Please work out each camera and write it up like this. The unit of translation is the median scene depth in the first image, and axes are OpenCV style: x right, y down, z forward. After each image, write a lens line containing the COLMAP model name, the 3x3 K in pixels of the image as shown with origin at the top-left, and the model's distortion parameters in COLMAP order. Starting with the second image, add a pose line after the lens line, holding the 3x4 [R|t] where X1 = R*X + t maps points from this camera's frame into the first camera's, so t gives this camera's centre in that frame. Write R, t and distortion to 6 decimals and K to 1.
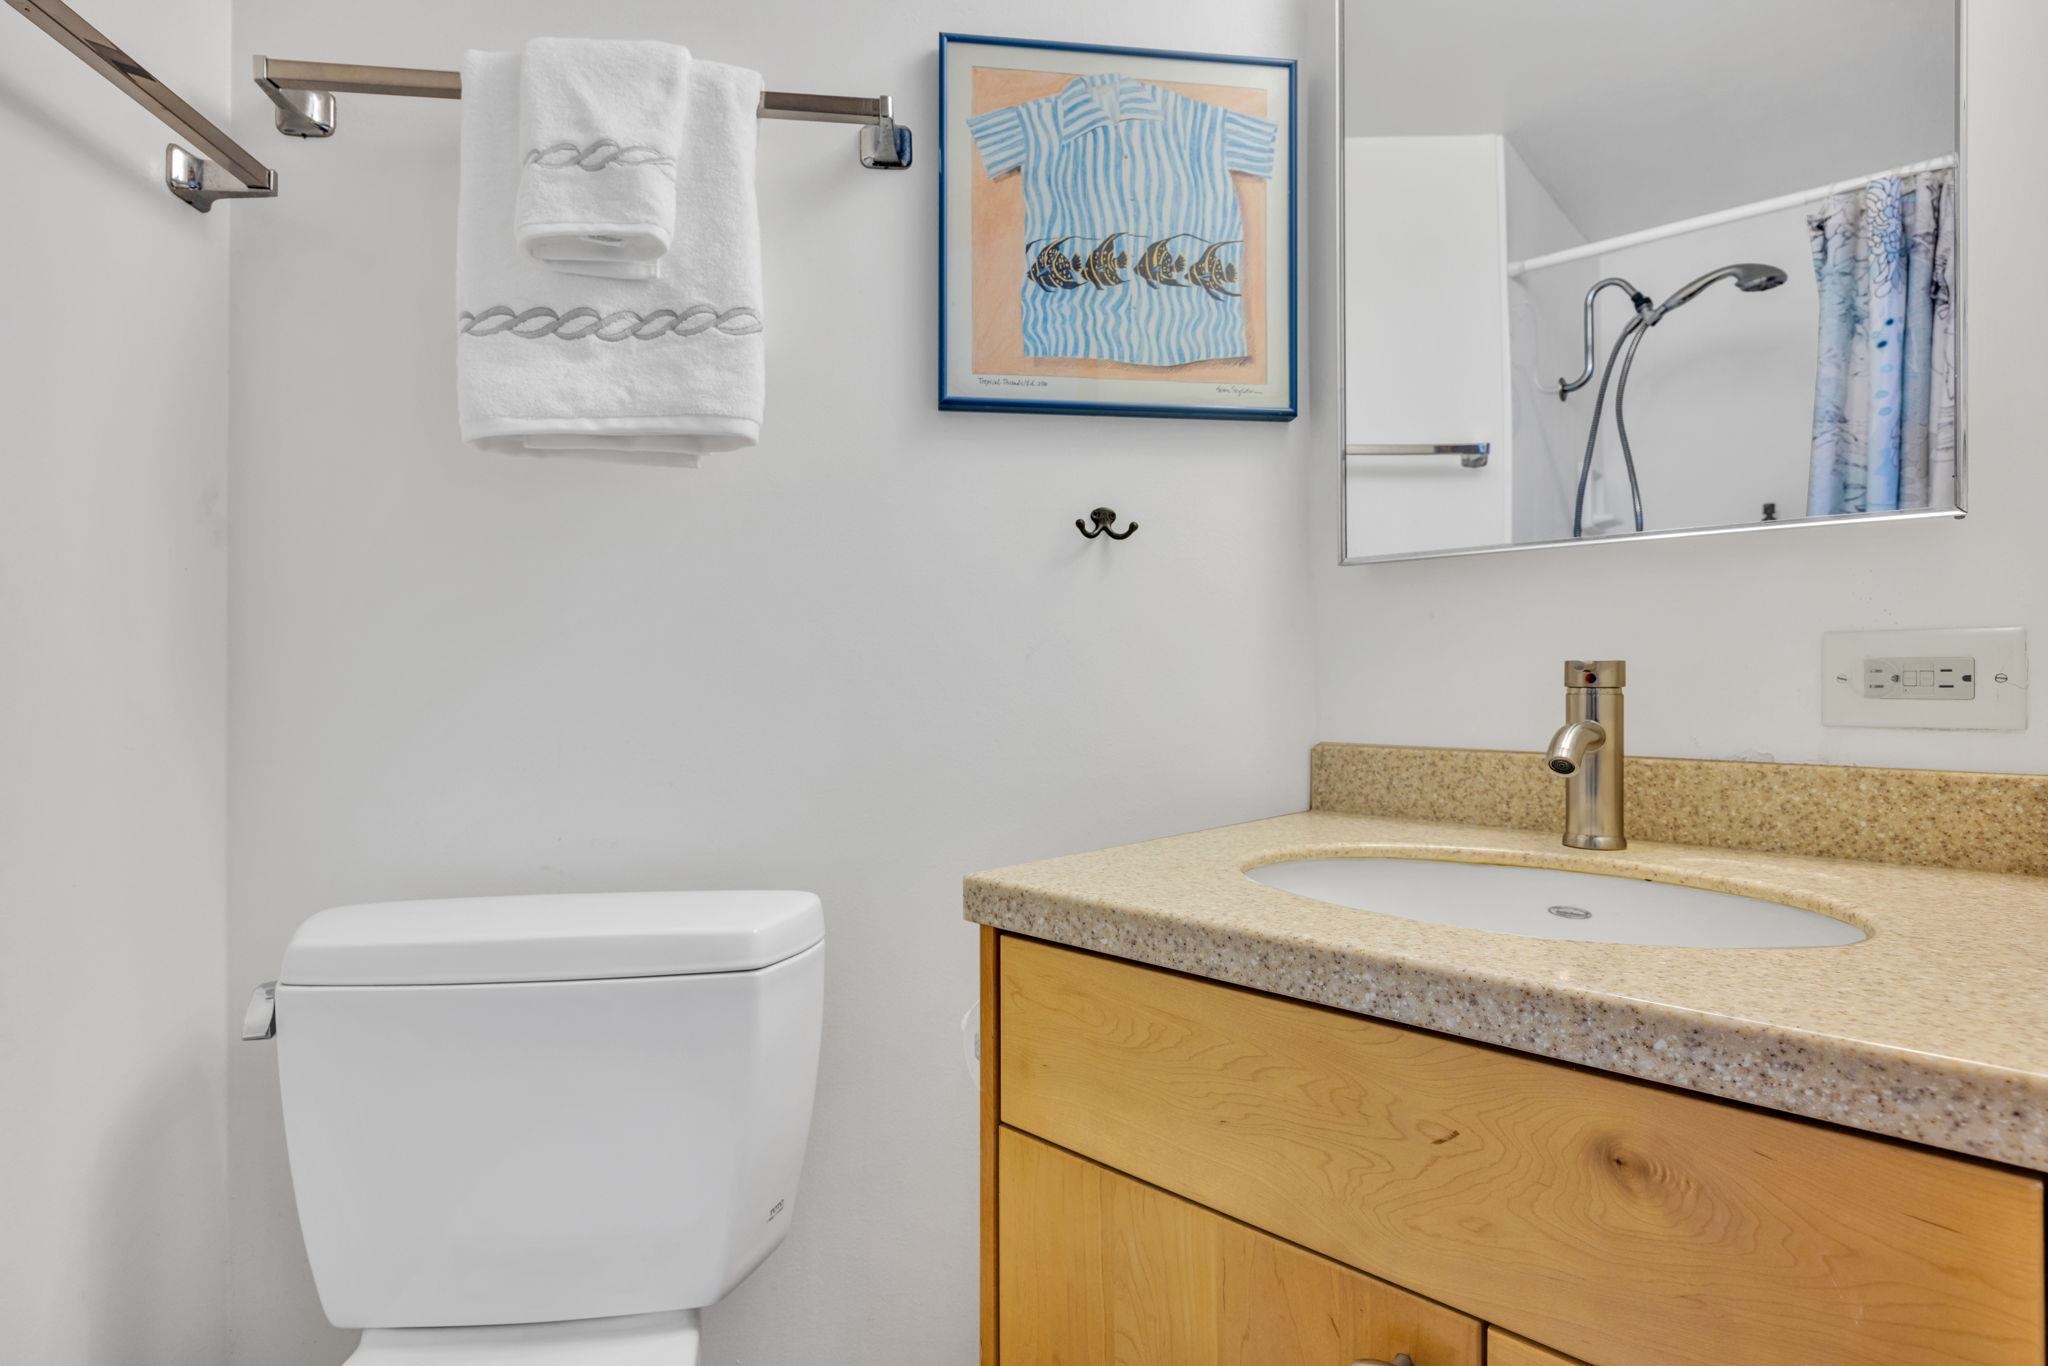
lens RADIAL K [[918.1, 0, 1026.7], [0, 918.1, 684.4], [0, 0, 1]] dist [-0.003246, 0.000332]
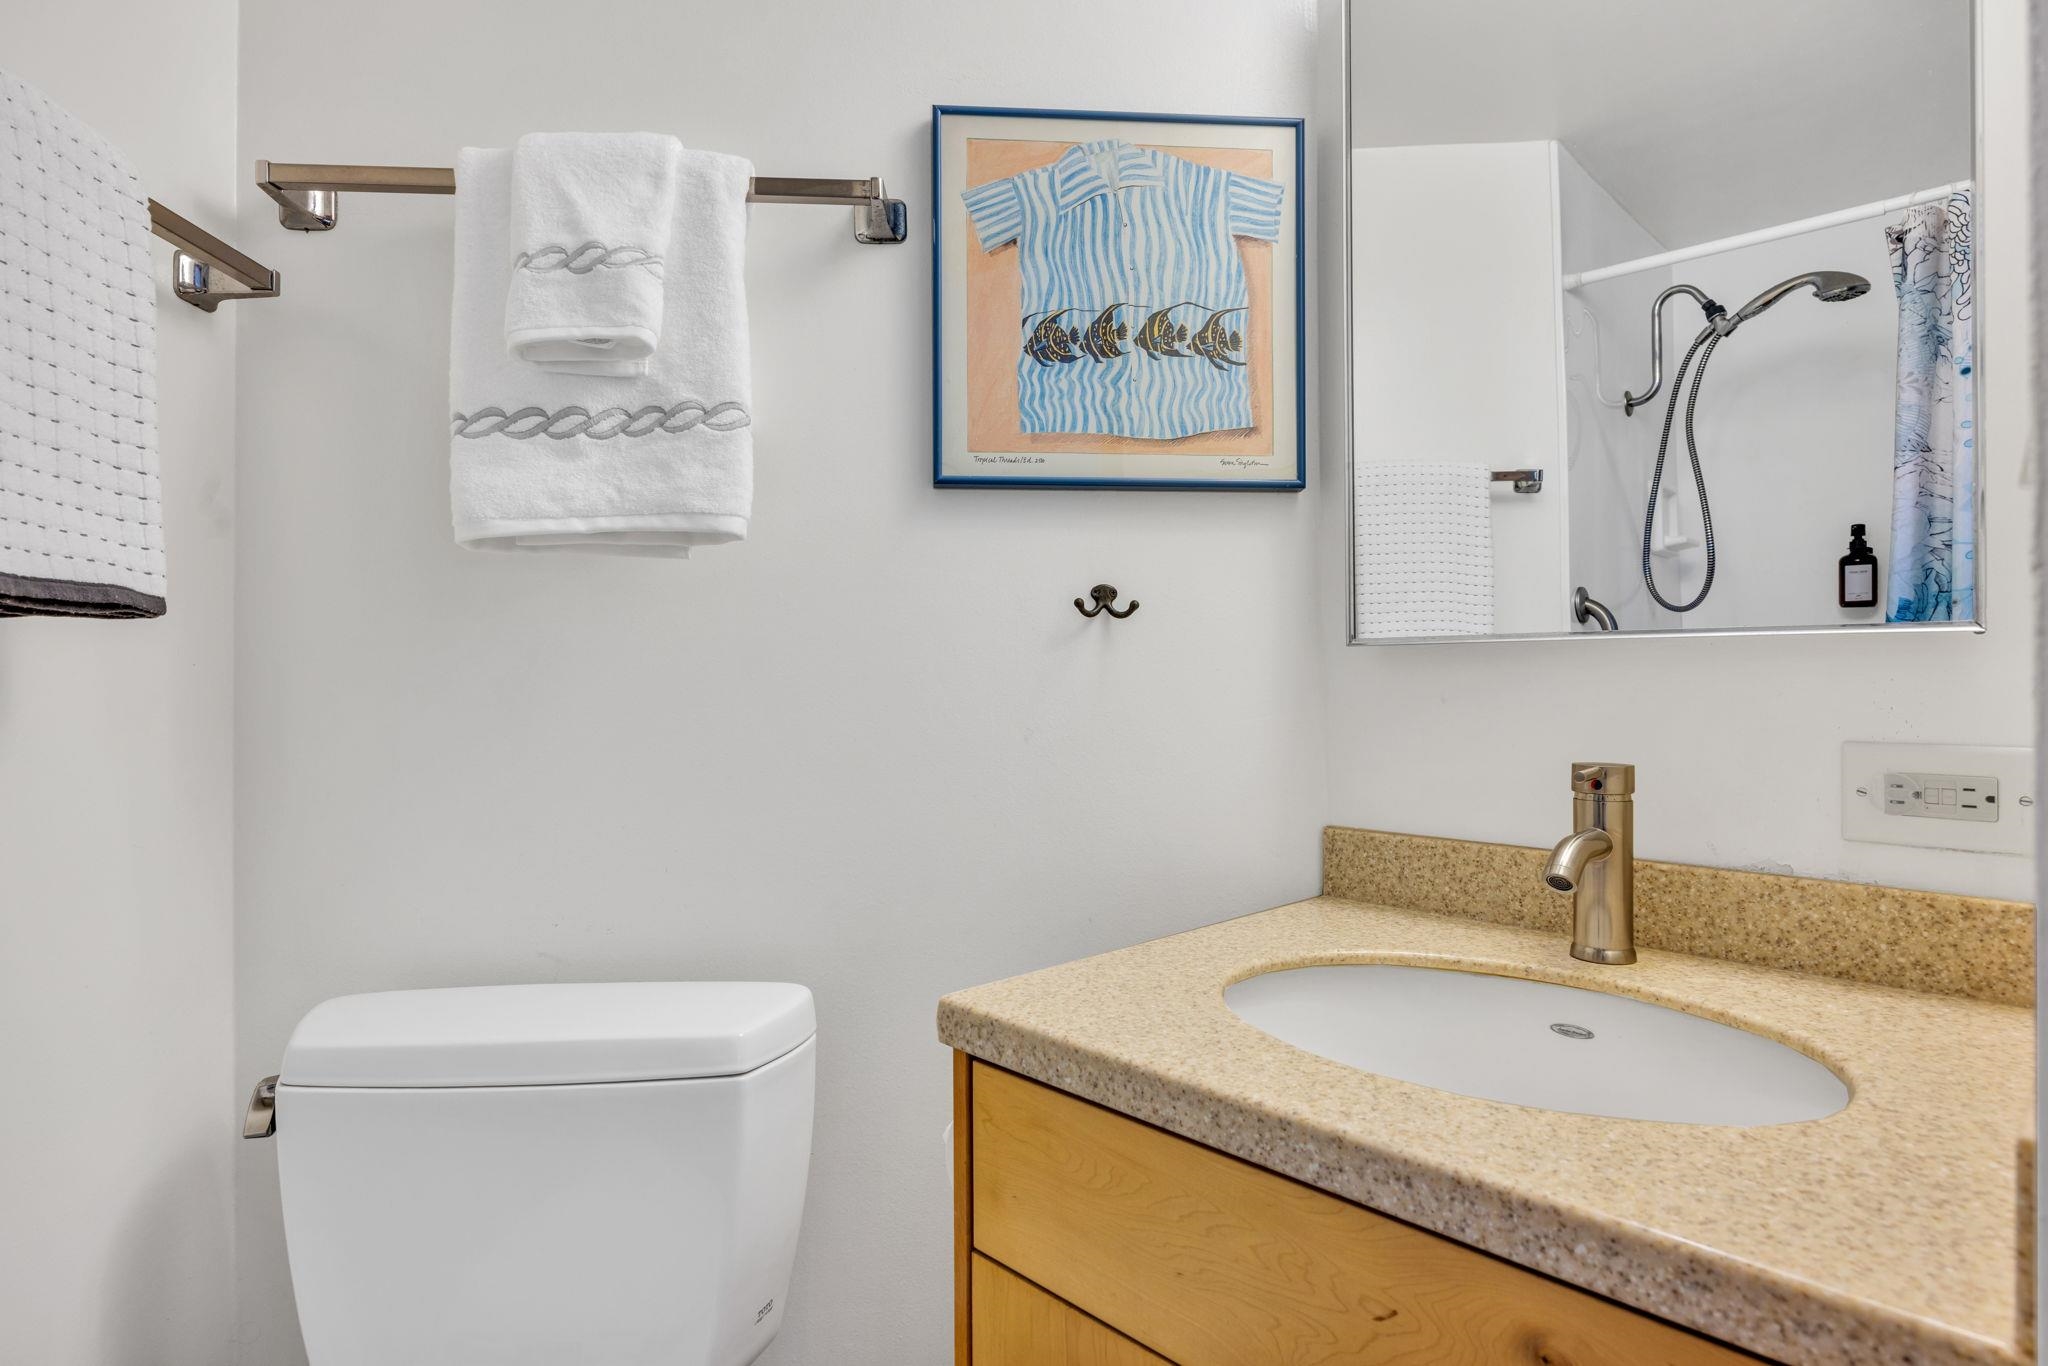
lens RADIAL K [[967.1, 0, 1024.5], [0, 967.1, 699.8], [0, 0, 1]] dist [-0.001570, -0.000566]
pose [[0.999022, -0.002433, -0.044147, 0.056522], [0.002405, 0.999997, -0.000703, -0.088947], [0.044148, 0.000596, 0.999025, -0.035029]]
